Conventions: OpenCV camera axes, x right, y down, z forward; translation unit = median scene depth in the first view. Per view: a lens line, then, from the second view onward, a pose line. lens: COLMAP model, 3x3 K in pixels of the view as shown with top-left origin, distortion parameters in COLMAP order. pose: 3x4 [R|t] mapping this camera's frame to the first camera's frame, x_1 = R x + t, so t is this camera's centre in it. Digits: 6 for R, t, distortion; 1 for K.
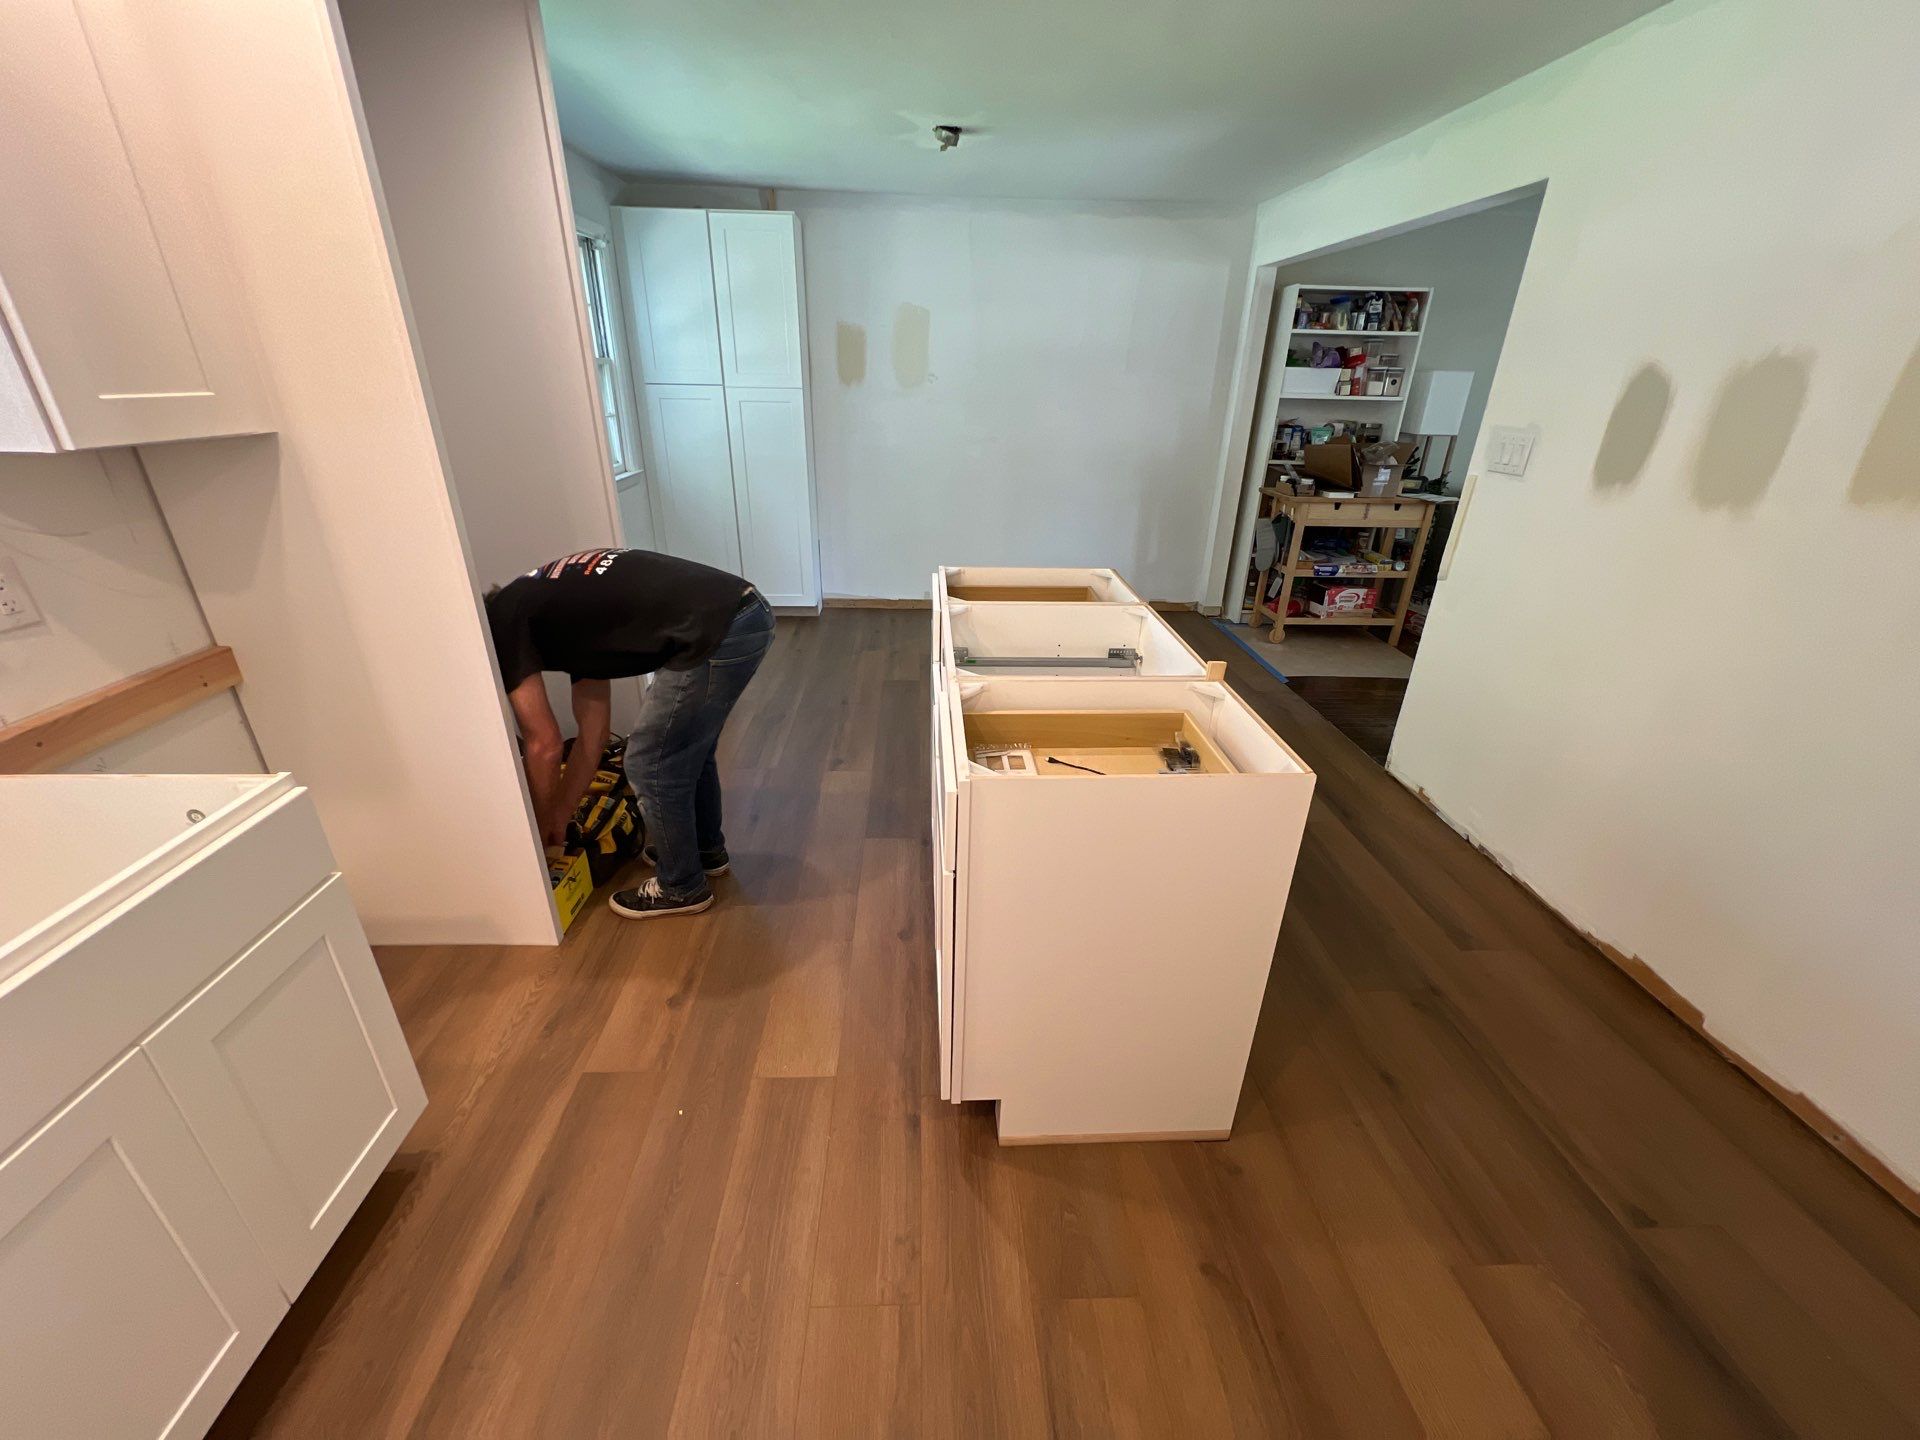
lens RADIAL K [[767.3, 0, 941.2], [0, 767.3, 729.9], [0, 0, 1]] dist [0.001189, -0.000061]
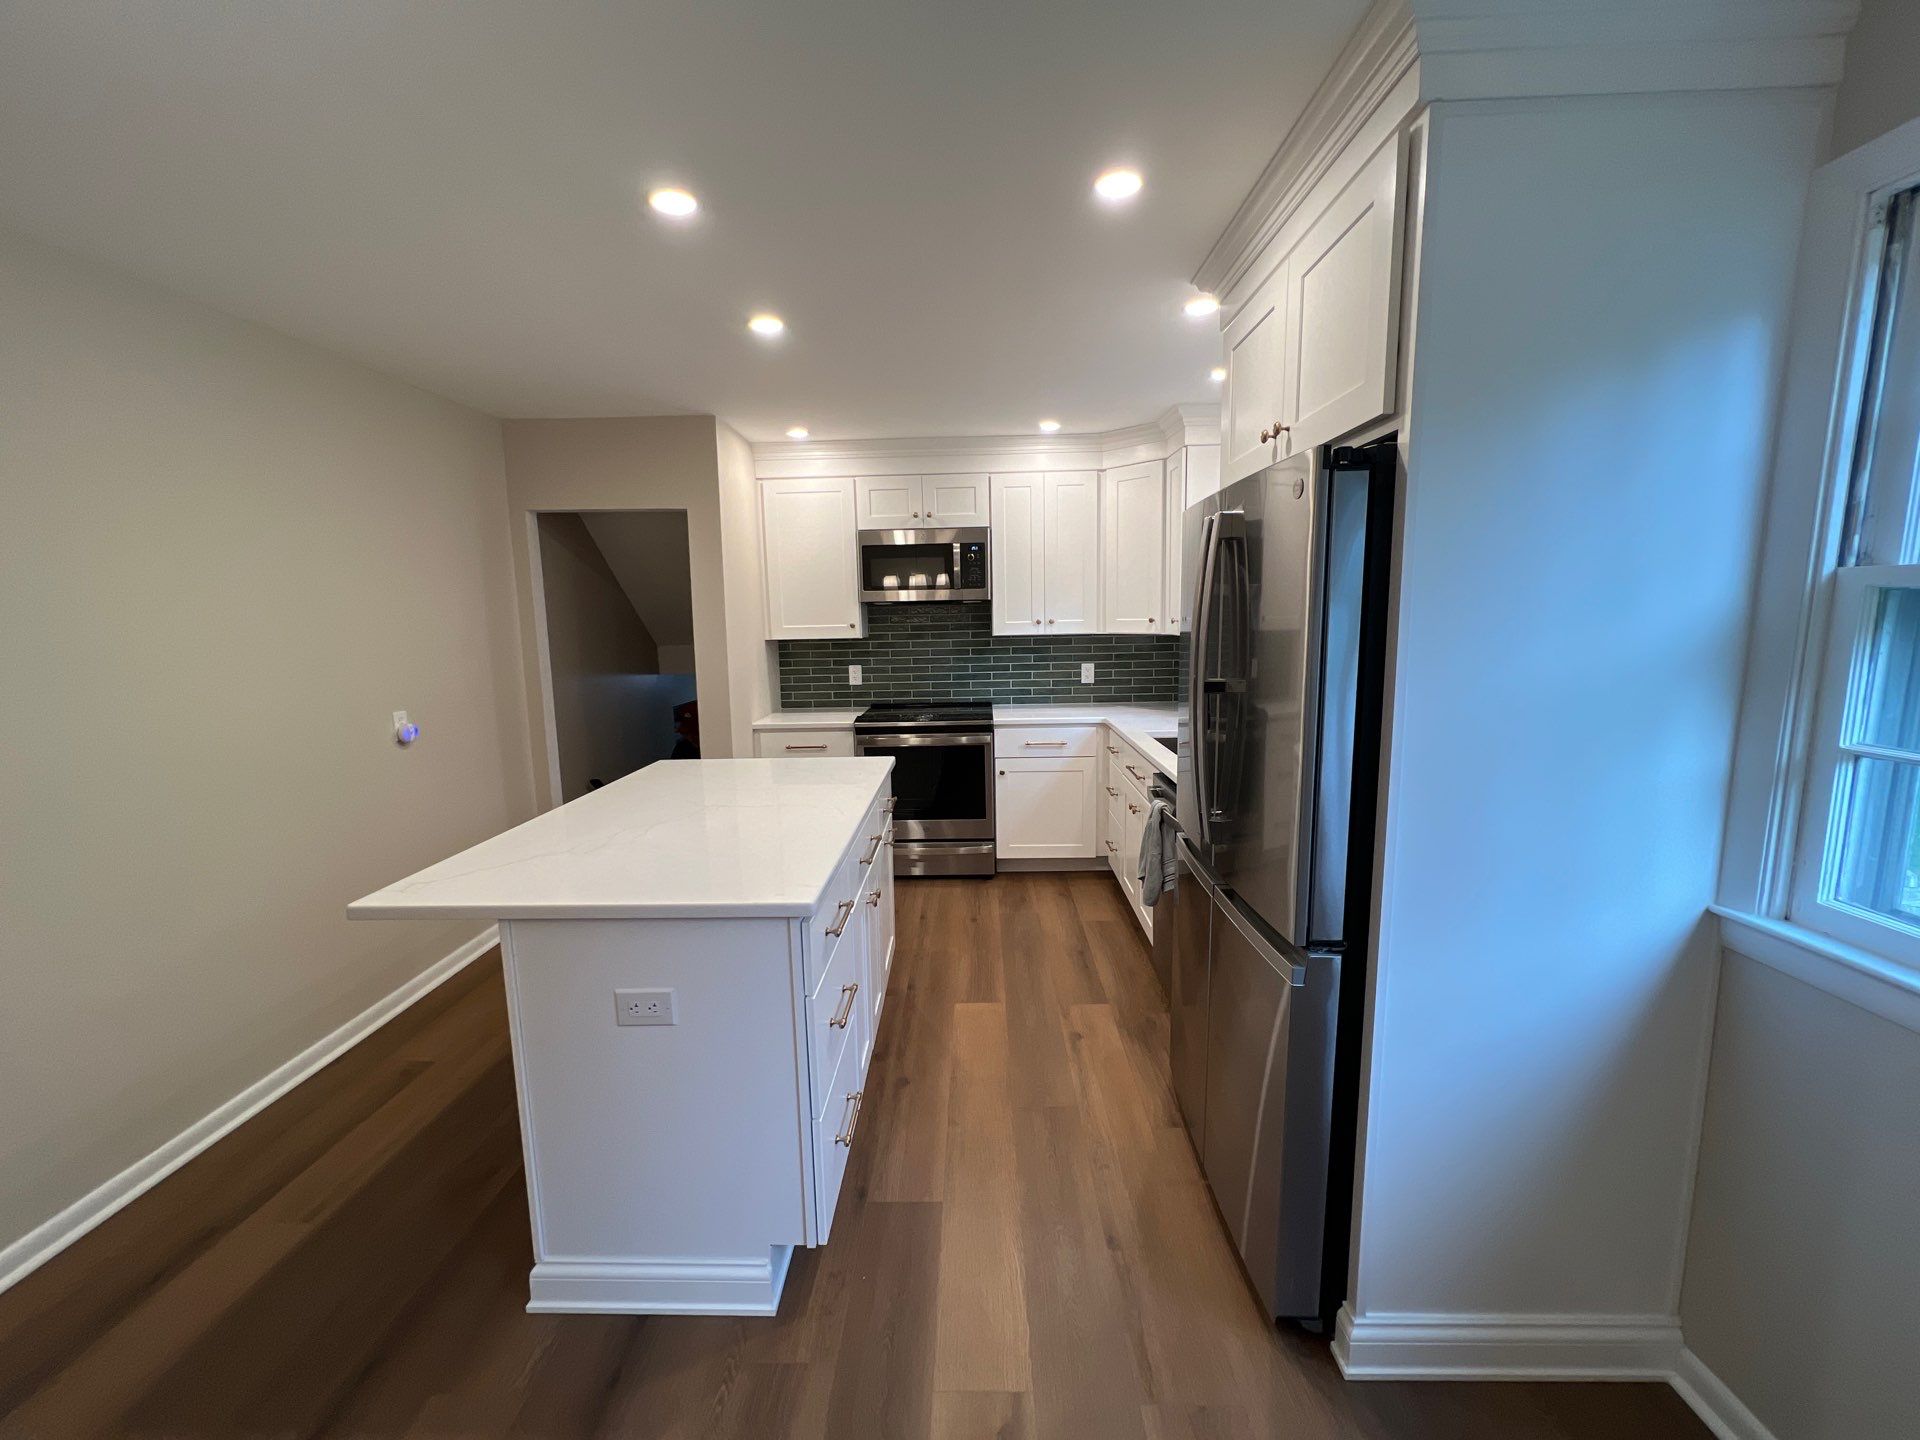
lens RADIAL K [[767.3, 0, 949.9], [0, 767.3, 723.1], [0, 0, 1]] dist [0.001189, -0.000061]
pose [[-0.998080, -0.012402, 0.060688, -0.215697], [0.022710, 0.838266, 0.544788, -0.941951], [-0.057629, 0.545120, -0.836375, 2.025532]]
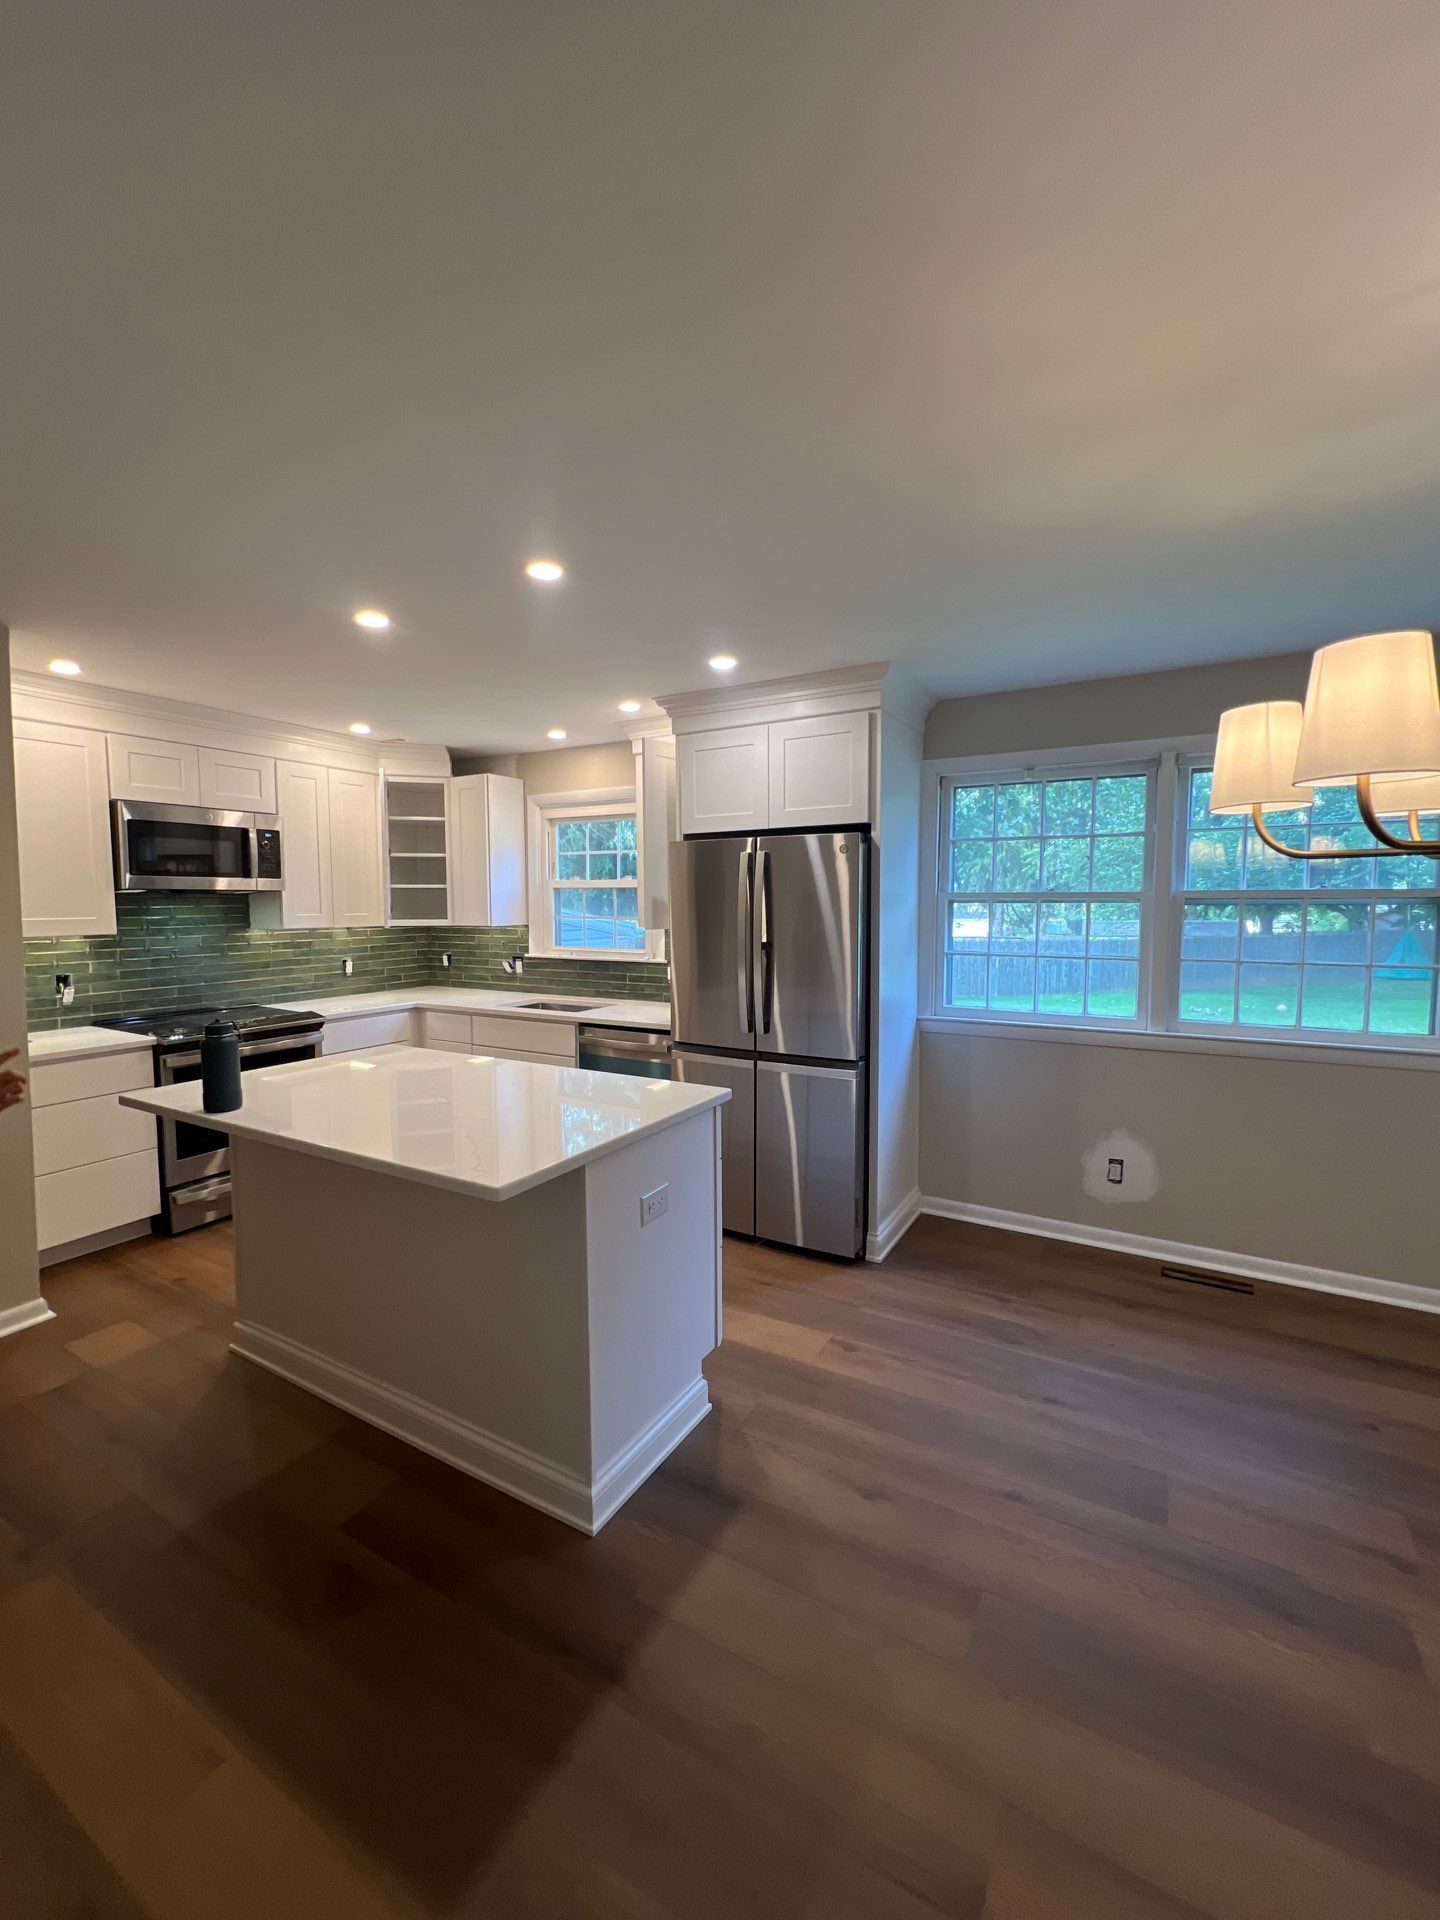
lens RADIAL K [[786.0, 0, 715.6], [0, 786.0, 954.9], [0, 0, 1]] dist [0.001214, 0.000039]
pose [[-0.533250, 0.035334, -0.845219, 1.078540], [-0.362225, 0.893366, 0.265875, -0.861790], [0.764485, 0.447938, -0.463589, 1.925996]]
